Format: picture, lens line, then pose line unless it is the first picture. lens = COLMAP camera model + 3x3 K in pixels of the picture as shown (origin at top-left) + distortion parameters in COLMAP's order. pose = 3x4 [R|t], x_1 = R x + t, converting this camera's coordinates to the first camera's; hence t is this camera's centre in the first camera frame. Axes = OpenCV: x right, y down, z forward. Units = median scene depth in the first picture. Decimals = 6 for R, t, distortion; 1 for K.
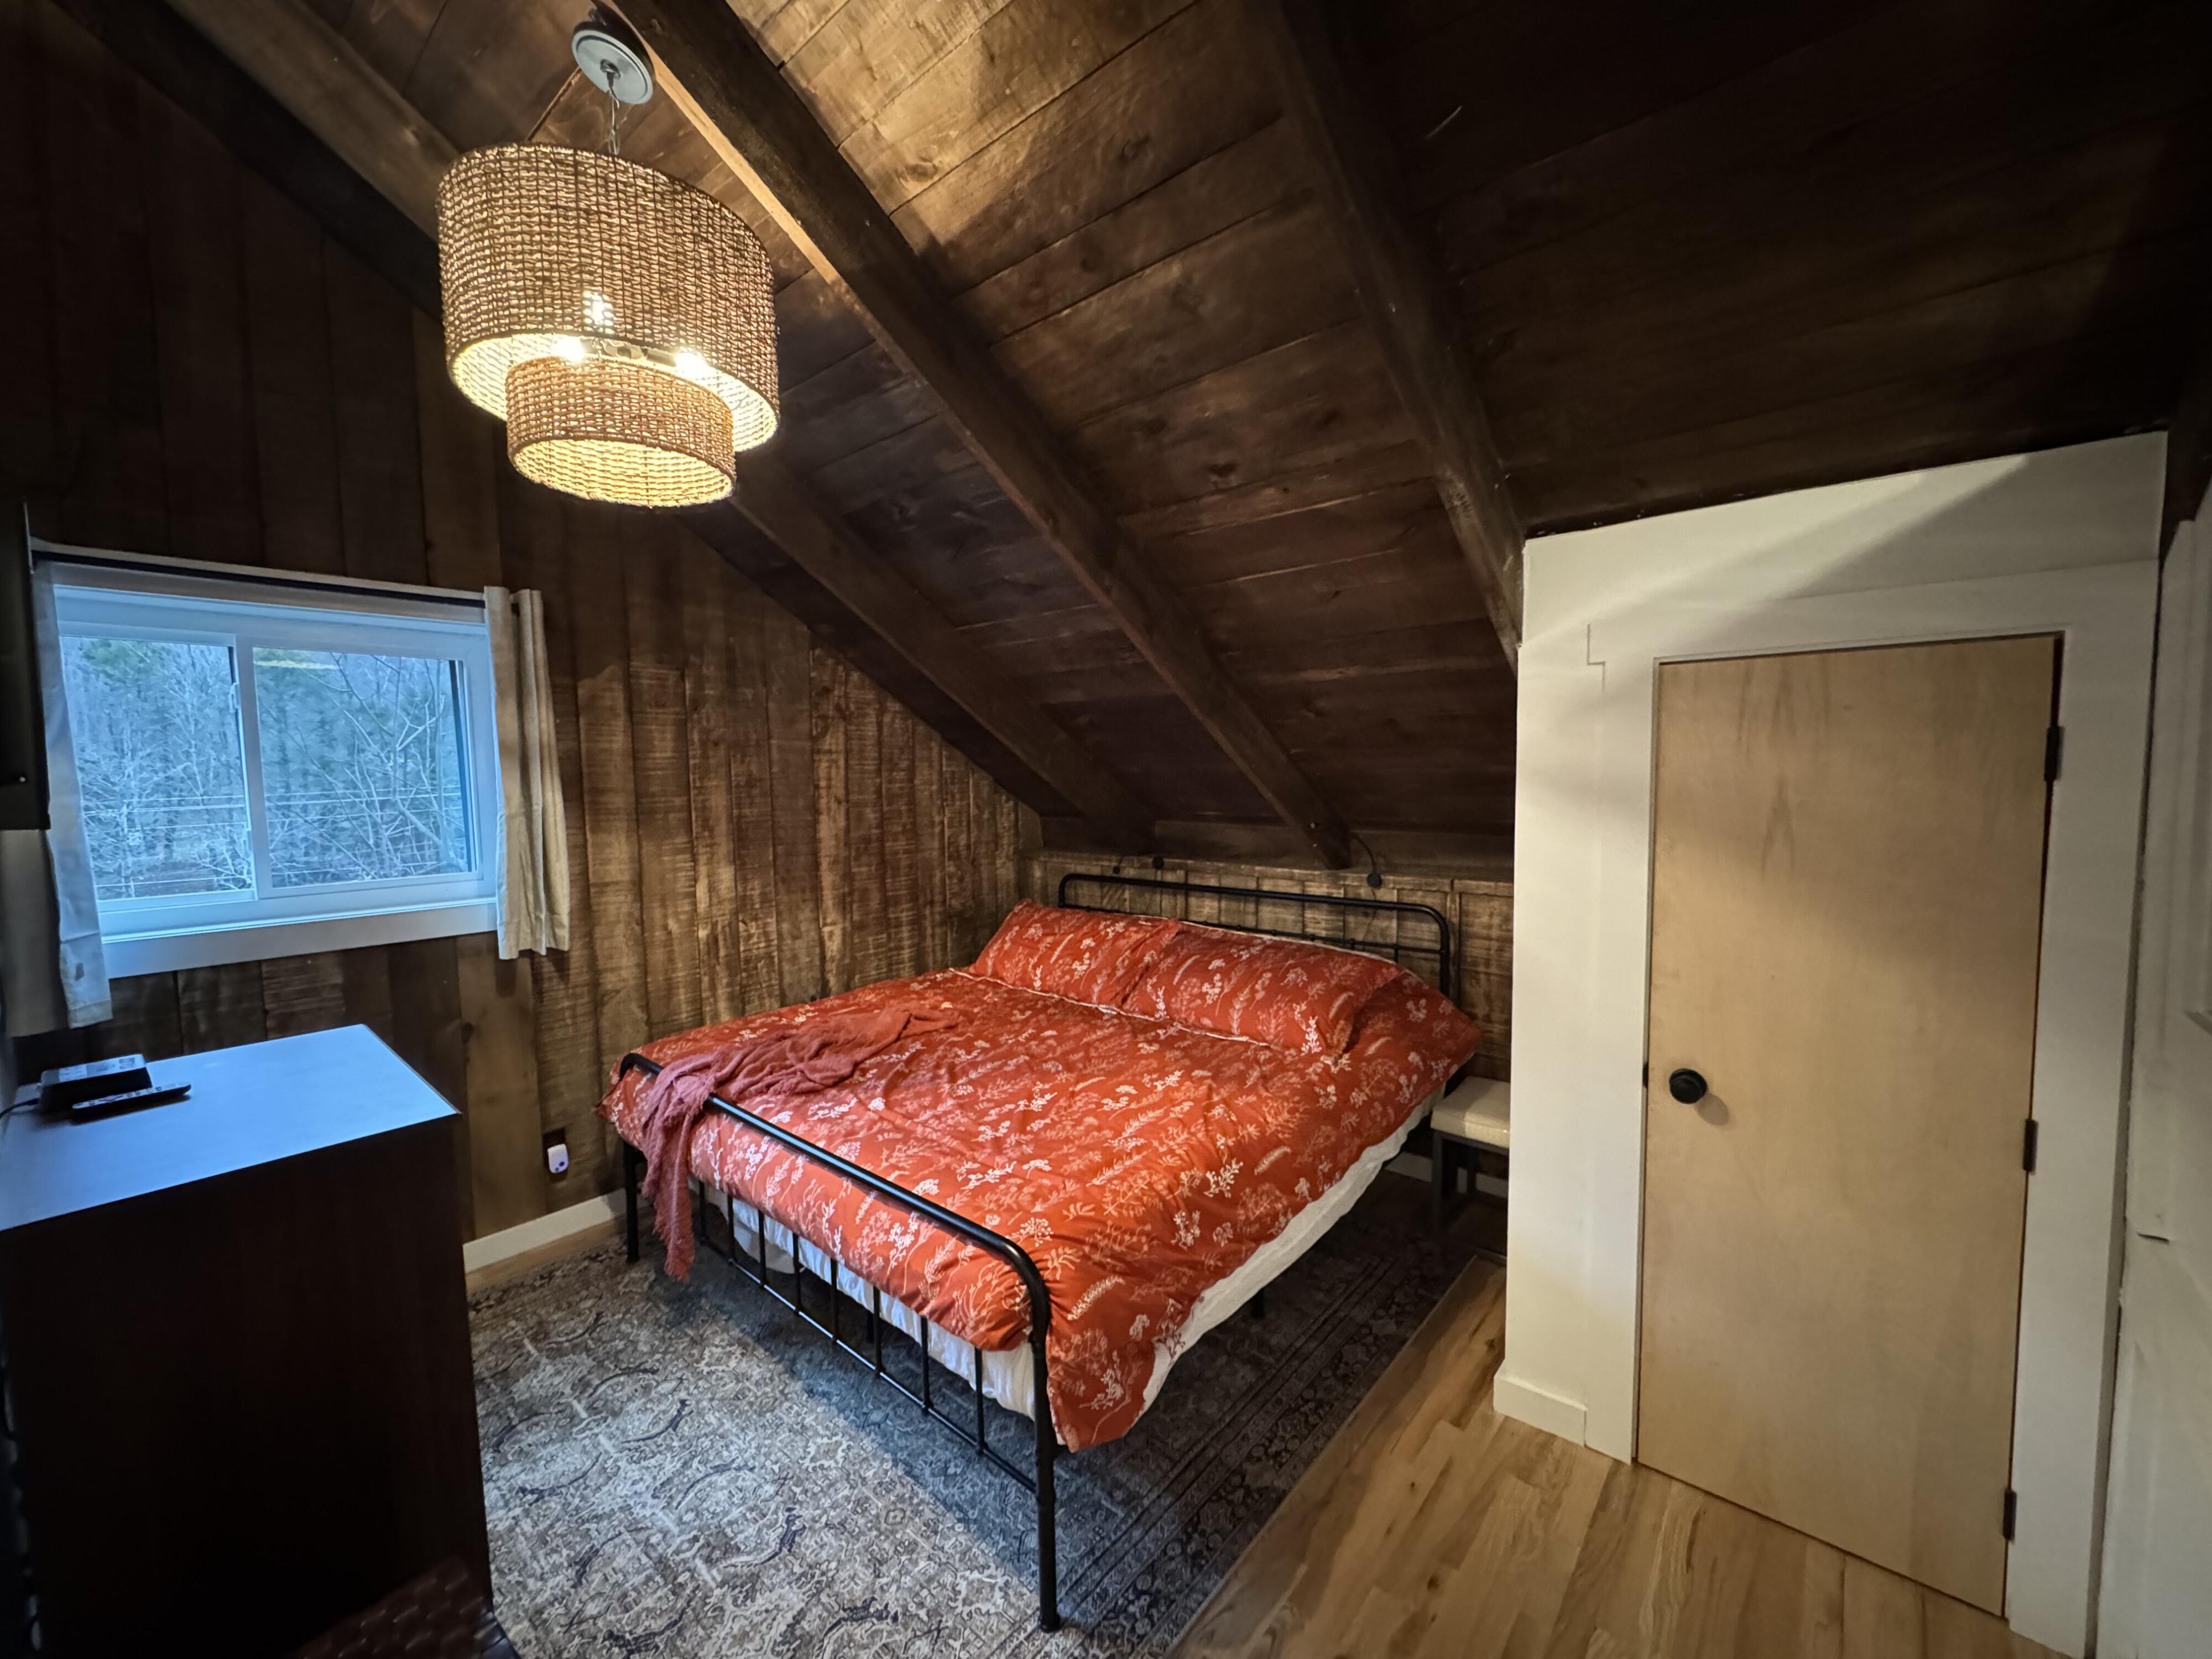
lens RADIAL K [[876.3, 0, 1103.8], [0, 876.3, 832.5], [0, 0, 1]] dist [-0.001947, 0.000799]
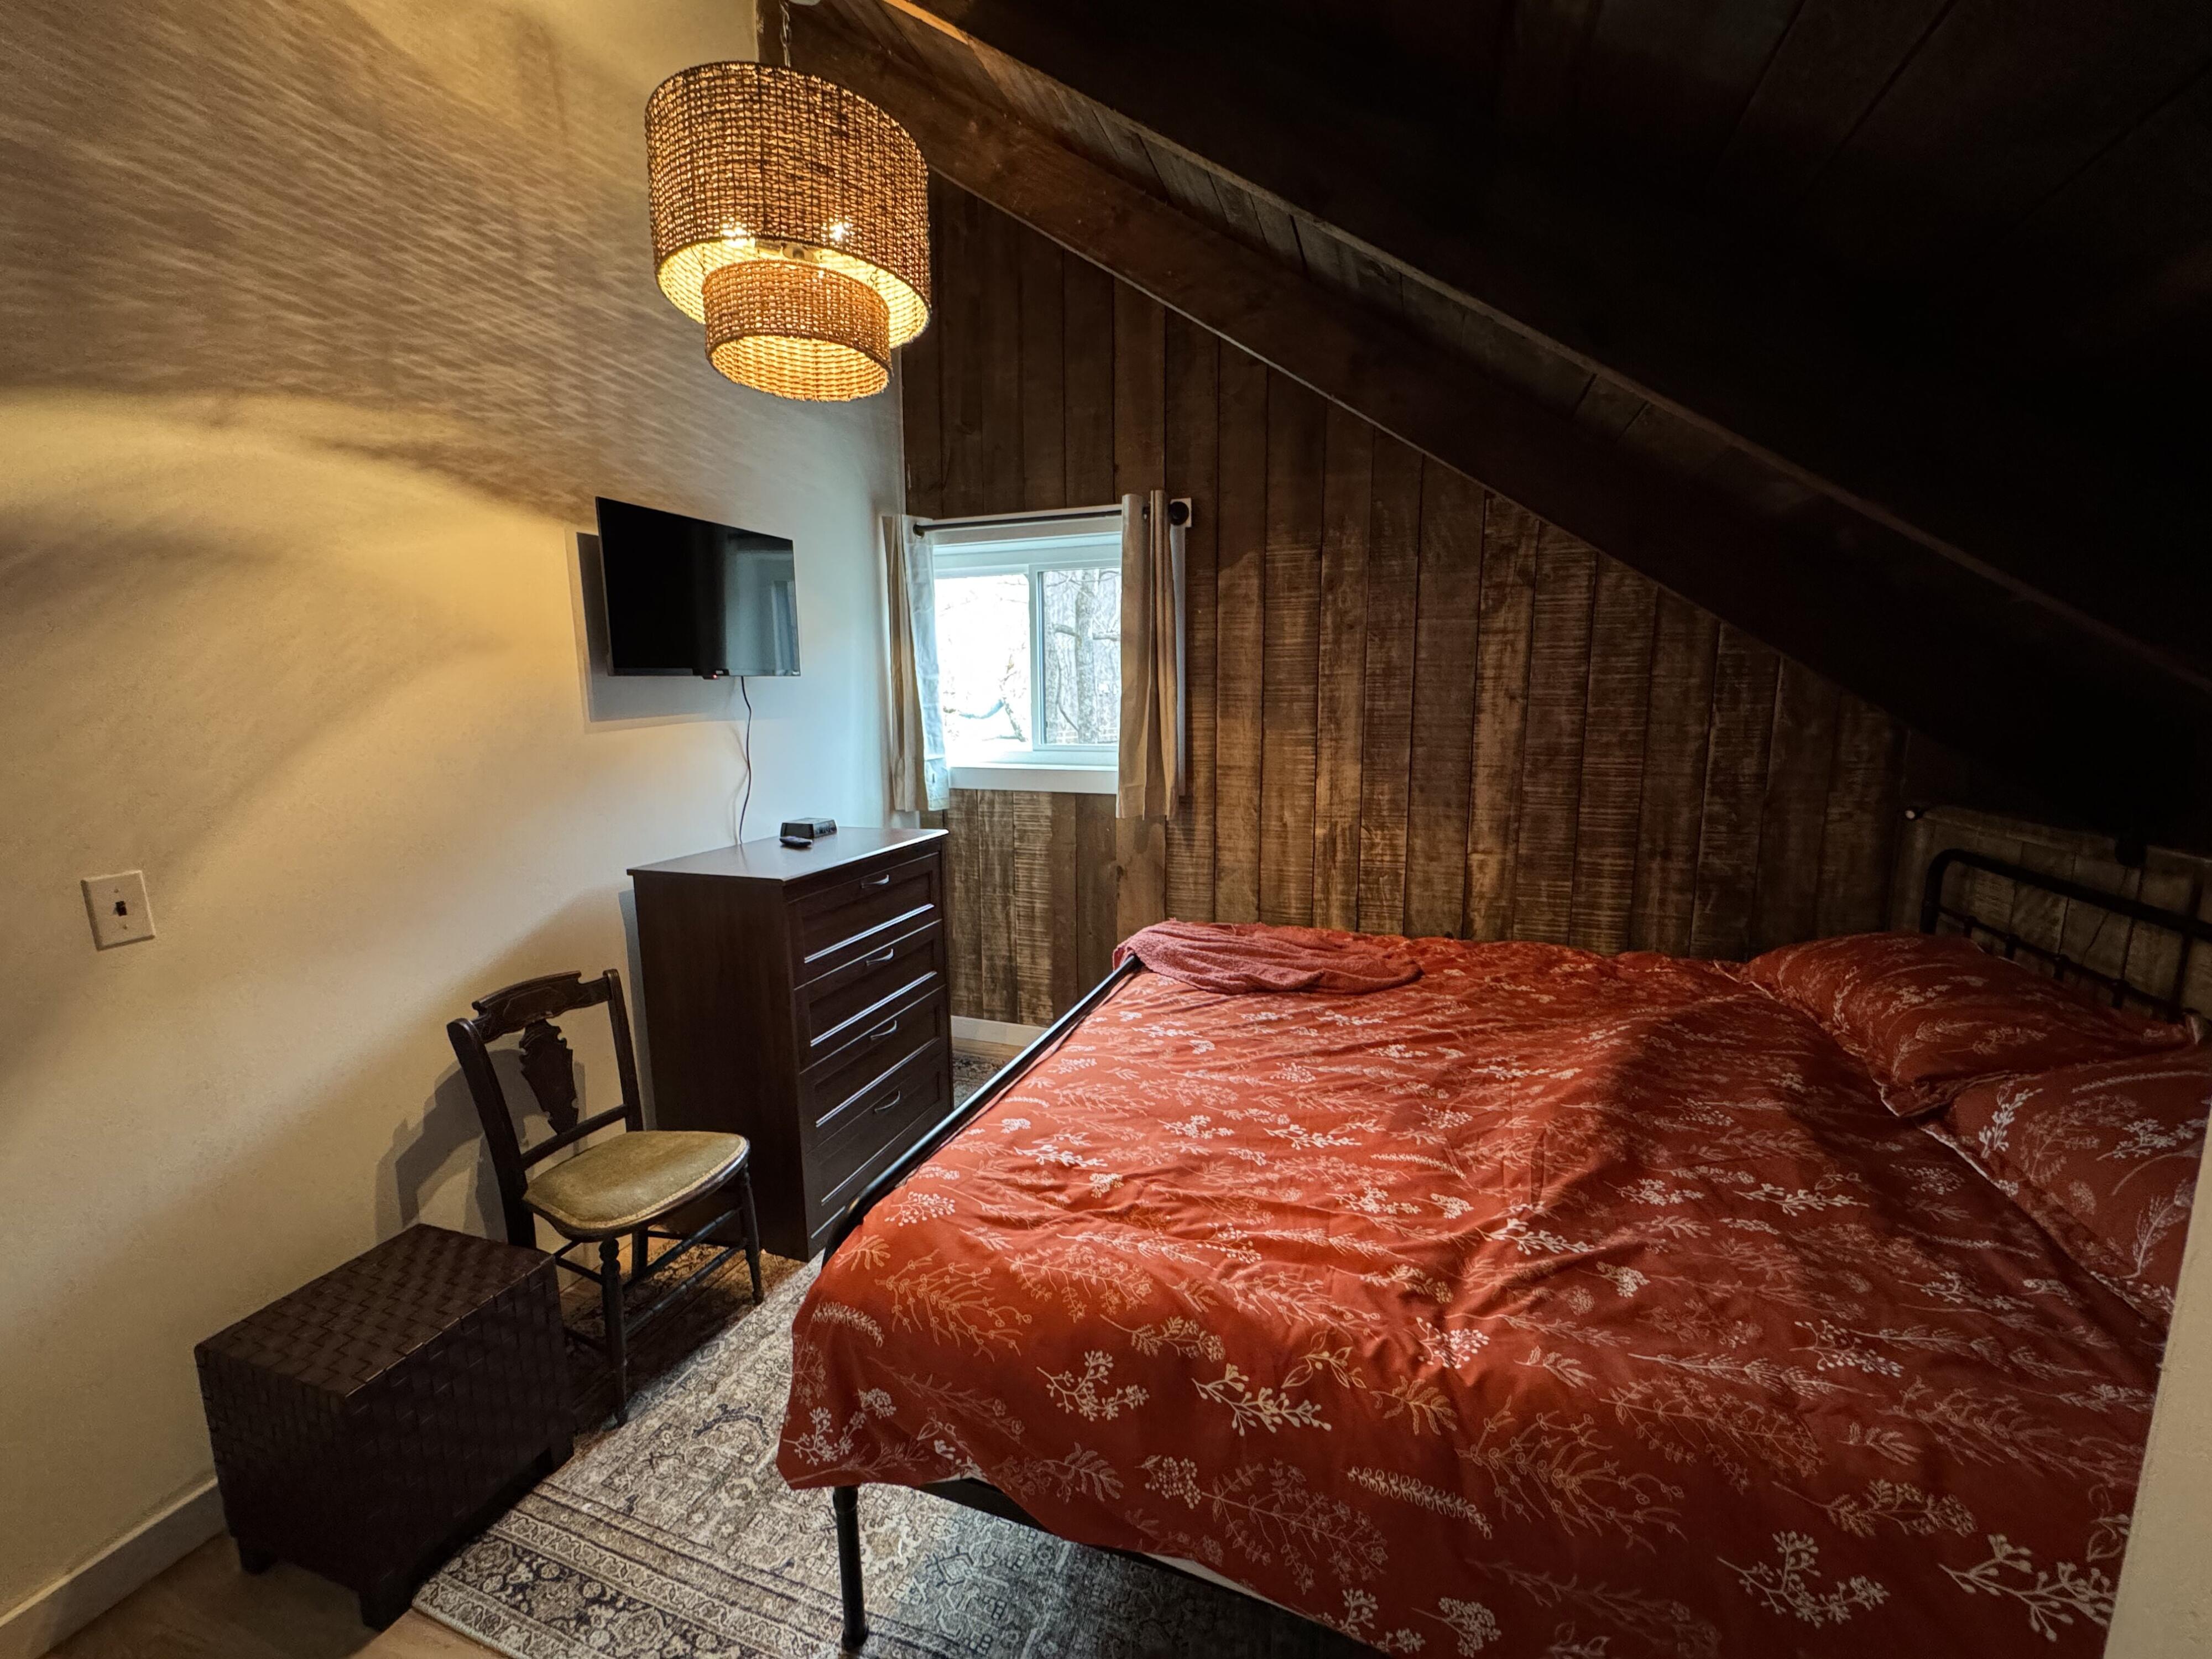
lens RADIAL K [[876.3, 0, 1107.0], [0, 876.3, 825.6], [0, 0, 1]] dist [-0.001947, 0.000799]
pose [[0.364693, 0.150377, -0.918905, 0.313430], [-0.068397, 0.988533, 0.134626, -0.003067], [0.928612, 0.013753, 0.370797, 0.418431]]
